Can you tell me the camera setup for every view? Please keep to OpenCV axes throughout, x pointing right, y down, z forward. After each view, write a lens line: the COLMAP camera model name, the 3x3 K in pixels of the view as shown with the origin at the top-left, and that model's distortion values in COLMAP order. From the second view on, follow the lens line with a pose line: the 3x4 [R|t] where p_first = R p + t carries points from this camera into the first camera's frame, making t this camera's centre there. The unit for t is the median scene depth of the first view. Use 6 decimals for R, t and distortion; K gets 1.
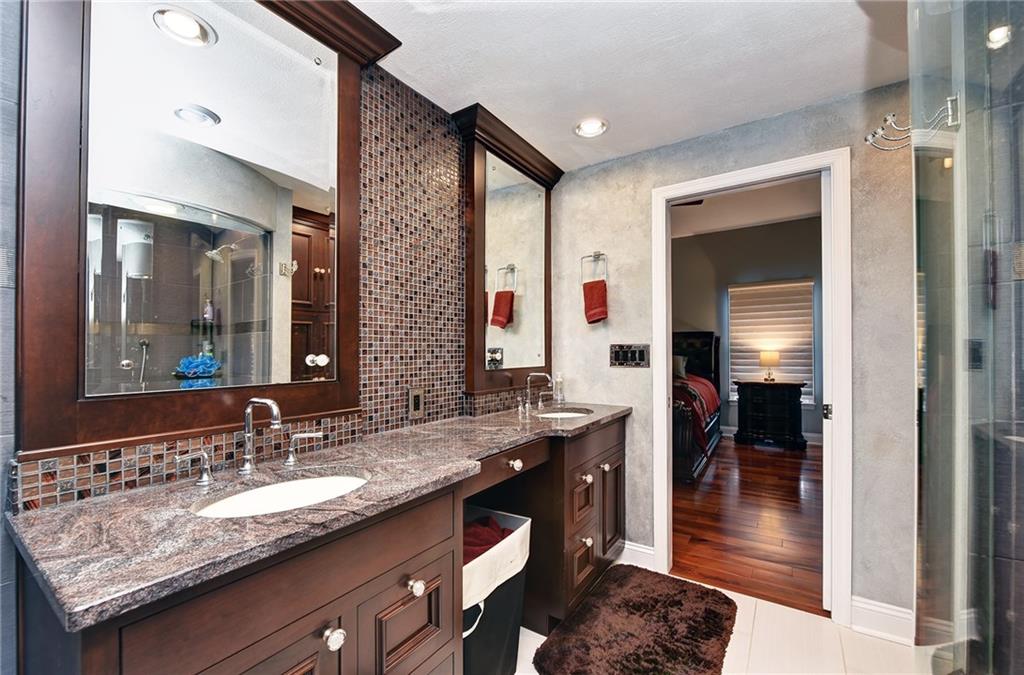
lens RADIAL K [[411.0, 0, 504.4], [0, 411.0, 345.1], [0, 0, 1]] dist [-0.010641, 0.000060]
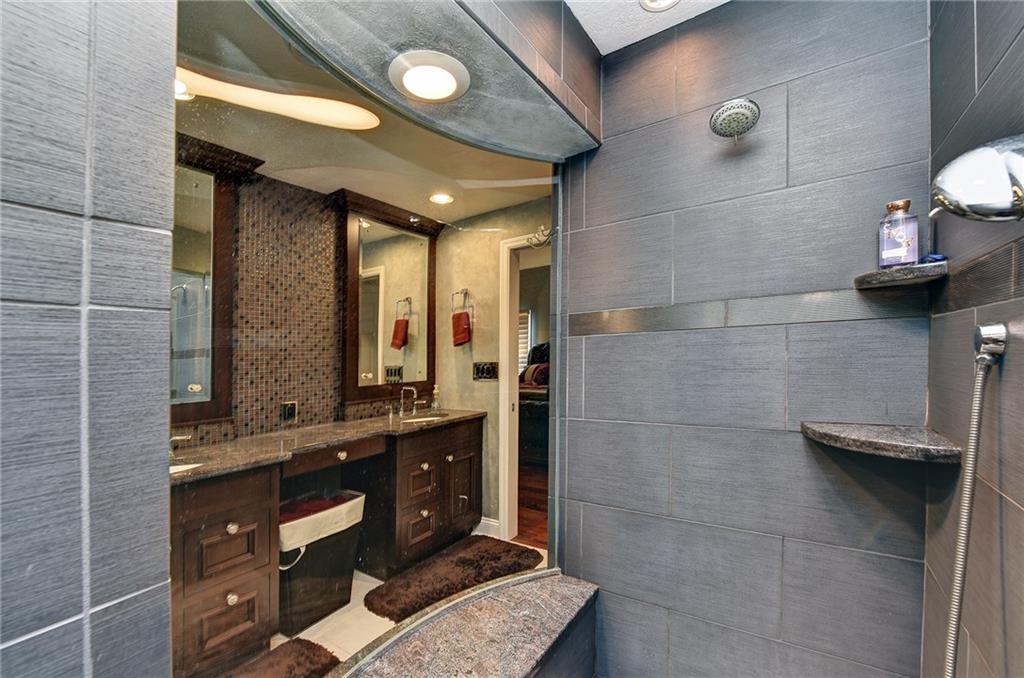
lens RADIAL K [[411.0, 0, 521.0], [0, 411.0, 342.3], [0, 0, 1]] dist [-0.010641, 0.000060]
pose [[0.999737, -0.021038, 0.009136, 0.516669], [0.021141, 0.999713, -0.011265, -0.060477], [-0.008896, 0.011455, 0.999895, -0.357763]]
